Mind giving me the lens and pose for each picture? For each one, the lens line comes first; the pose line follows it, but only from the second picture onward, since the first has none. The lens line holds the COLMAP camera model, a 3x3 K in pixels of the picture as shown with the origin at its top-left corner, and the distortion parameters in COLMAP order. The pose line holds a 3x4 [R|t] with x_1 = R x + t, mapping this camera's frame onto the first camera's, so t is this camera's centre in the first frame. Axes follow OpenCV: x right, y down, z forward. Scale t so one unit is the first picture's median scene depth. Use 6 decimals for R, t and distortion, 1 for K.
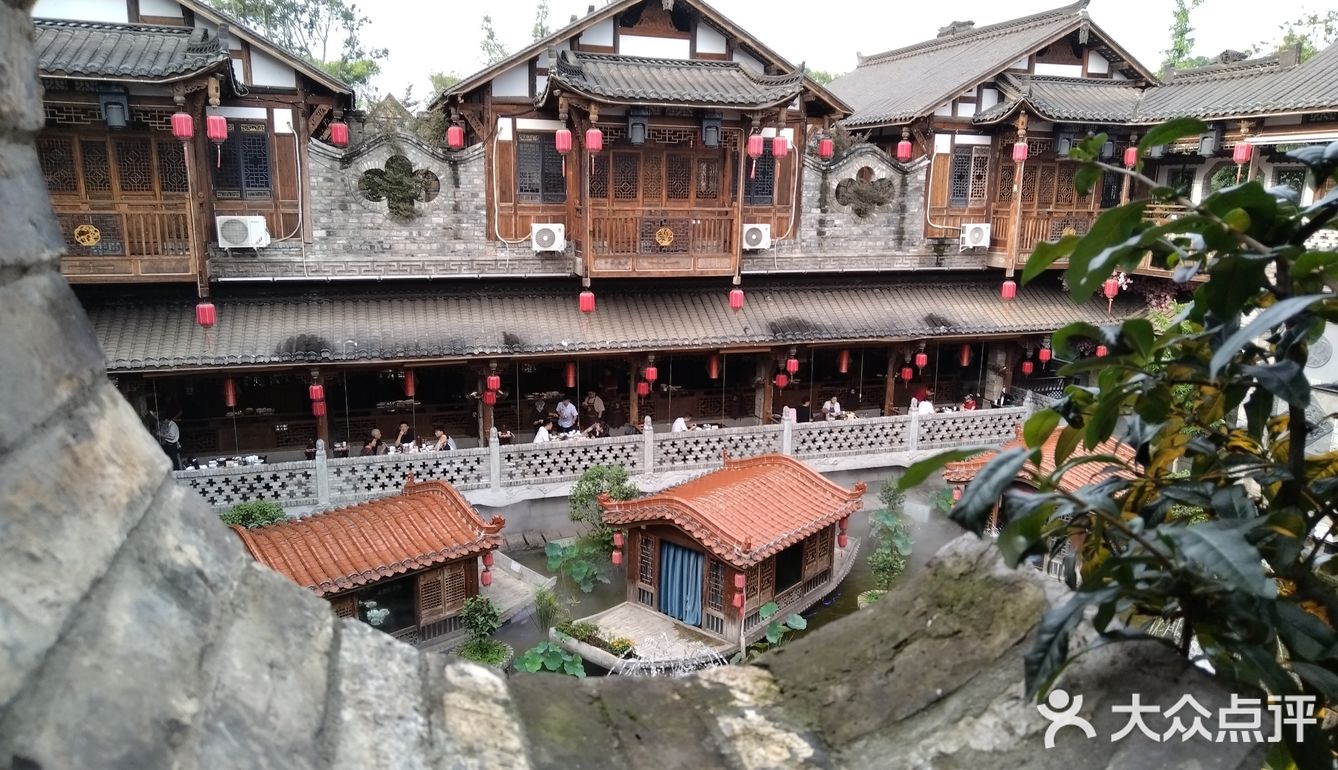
lens RADIAL K [[912.6, 0, 681.0], [0, 912.6, 384.0], [0, 0, 1]] dist [-0.004822, 0.013742]
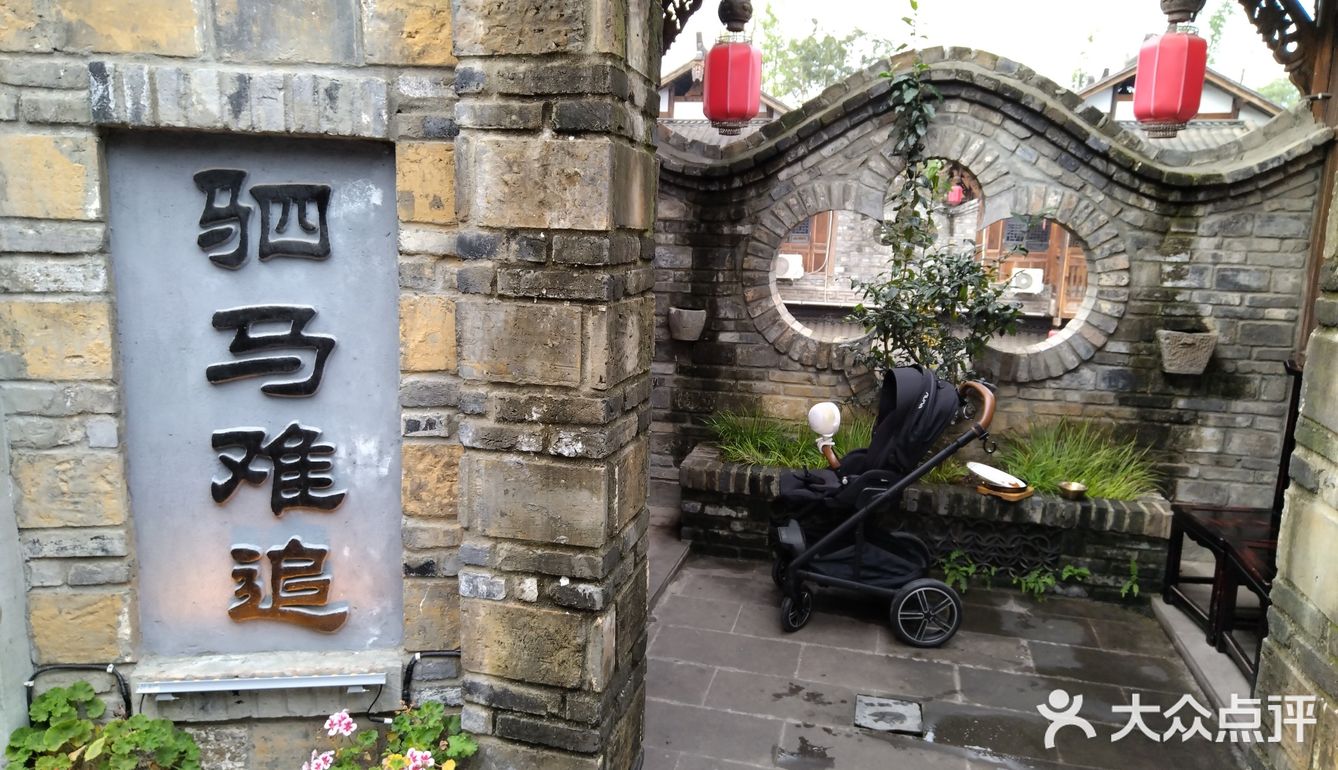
lens RADIAL K [[912.6, 0, 677.5], [0, 912.6, 387.1], [0, 0, 1]] dist [-0.004822, 0.013742]
pose [[0.848157, 0.105027, -0.519229, 0.091754], [-0.126299, 0.991976, -0.005656, 0.033963], [0.514469, 0.070375, 0.854616, -0.196650]]
